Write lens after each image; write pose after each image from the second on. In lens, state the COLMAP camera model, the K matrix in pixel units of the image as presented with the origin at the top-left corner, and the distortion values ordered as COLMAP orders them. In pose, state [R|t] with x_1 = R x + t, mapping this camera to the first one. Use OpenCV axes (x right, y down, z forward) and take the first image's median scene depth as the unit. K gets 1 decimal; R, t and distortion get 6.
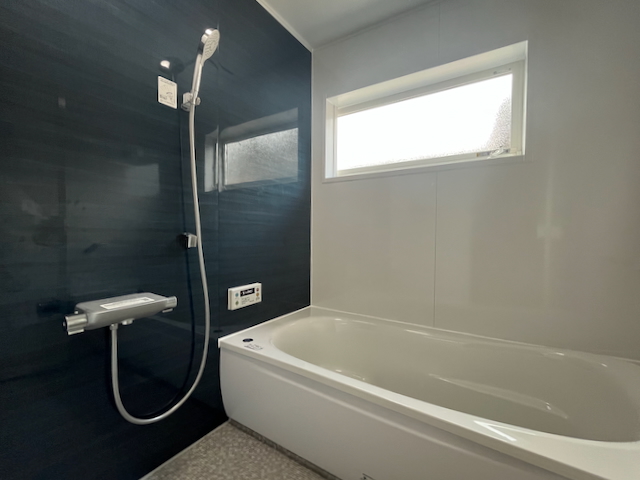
lens RADIAL K [[264.1, 0, 320.0], [0, 264.1, 240.0], [0, 0, 1]] dist [-0.009576, -0.000389]
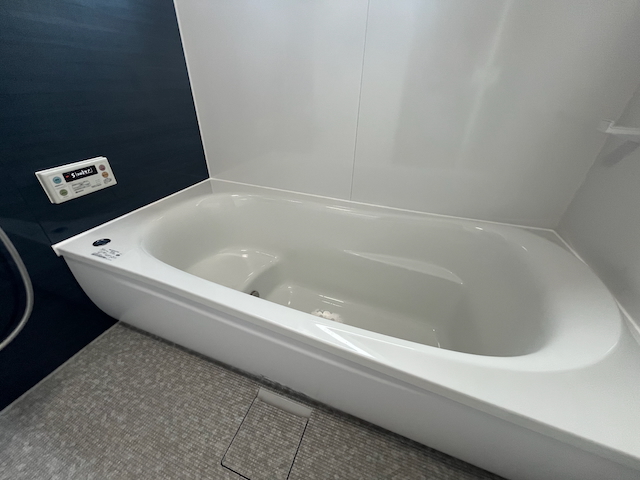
lens RADIAL K [[264.1, 0, 320.0], [0, 264.1, 240.0], [0, 0, 1]] dist [-0.009576, -0.000389]
pose [[0.967324, -0.107784, 0.229494, 0.144227], [-0.022941, 0.864224, 0.502584, 0.004889], [-0.252505, -0.491426, 0.833512, 0.281012]]
